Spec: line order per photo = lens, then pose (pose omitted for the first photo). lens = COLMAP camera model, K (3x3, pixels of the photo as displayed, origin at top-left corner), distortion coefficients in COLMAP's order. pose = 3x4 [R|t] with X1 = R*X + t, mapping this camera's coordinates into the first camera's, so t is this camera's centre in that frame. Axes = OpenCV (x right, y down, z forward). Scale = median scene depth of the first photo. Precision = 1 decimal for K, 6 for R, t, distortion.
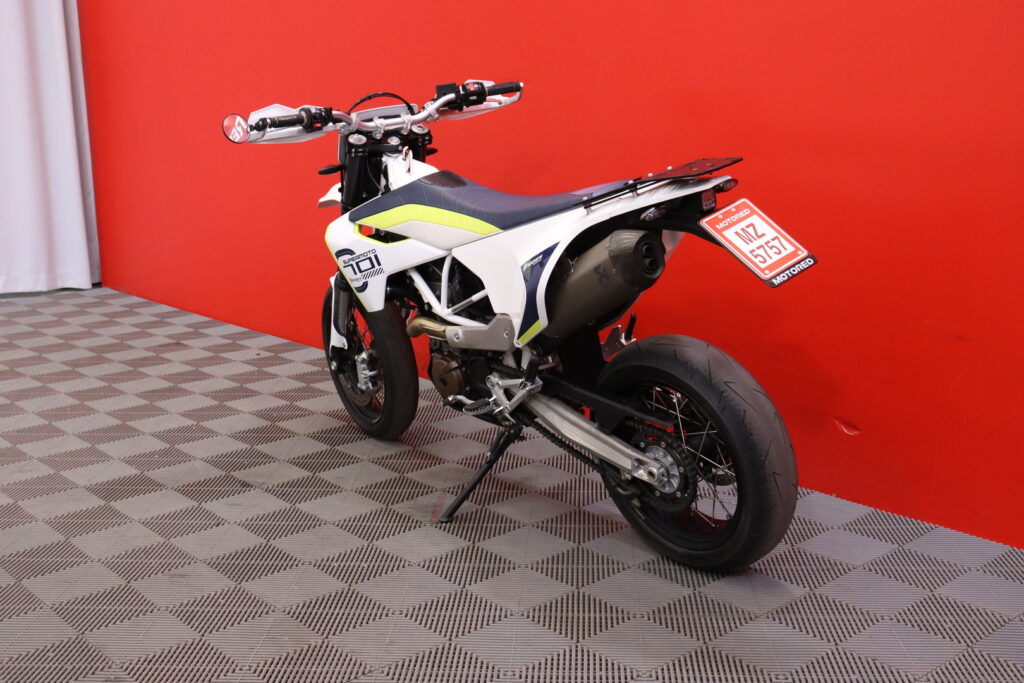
lens RADIAL K [[1162.6, 0, 512.0], [0, 1162.6, 317.7], [0, 0, 1]] dist [0.017251, 0.014904]
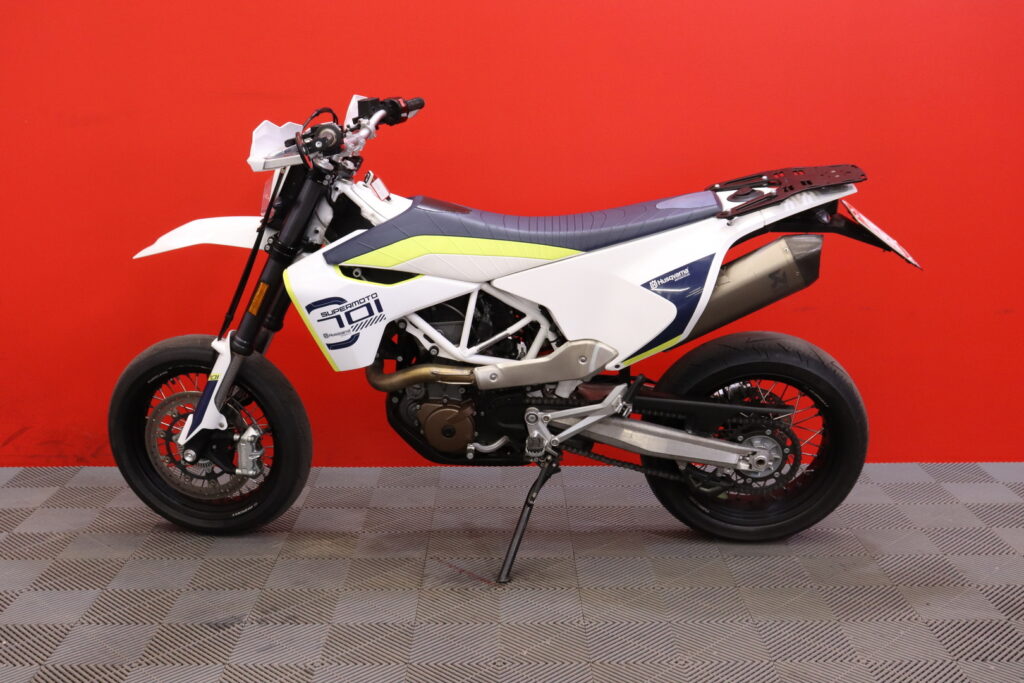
lens RADIAL K [[1133.4, 0, 512.0], [0, 1133.4, 341.5], [0, 0, 1]] dist [-0.002191, 0.007099]
pose [[0.658135, -0.140854, 0.739607, -0.659197], [0.139754, 0.988127, 0.063825, -0.062513], [-0.739816, 0.061358, 0.670006, 0.380254]]
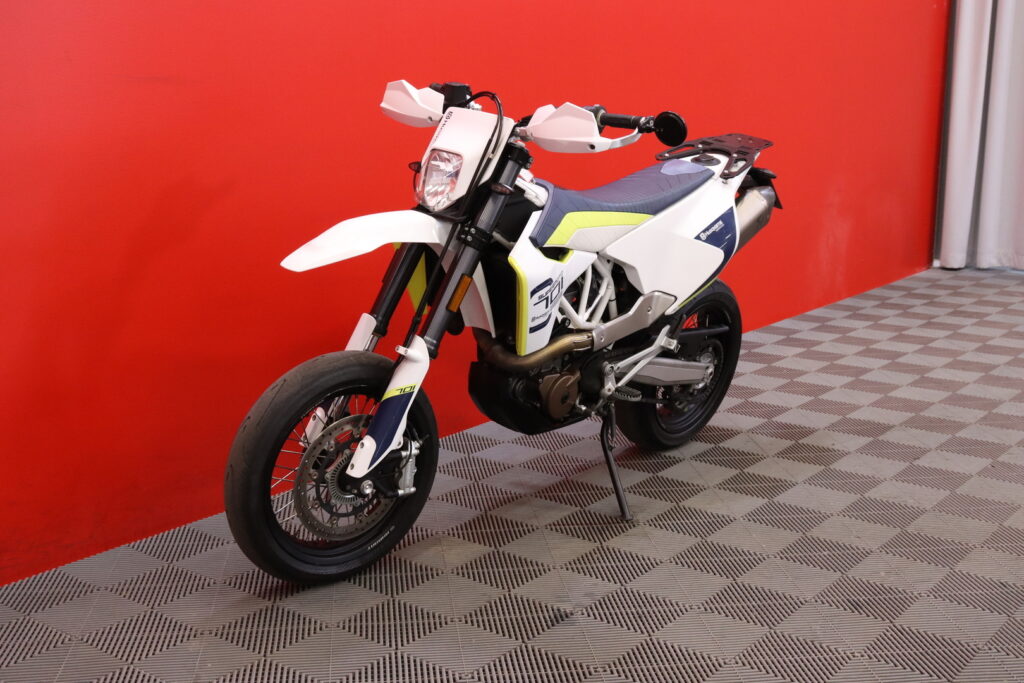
lens RADIAL K [[1261.7, 0, 512.0], [0, 1261.7, 341.5], [0, 0, 1]] dist [0.008396, 0.042590]
pose [[-0.177249, -0.186643, 0.966306, -1.029185], [0.199787, 0.954585, 0.221026, -0.223706], [-0.963674, 0.232232, -0.131911, 1.167195]]
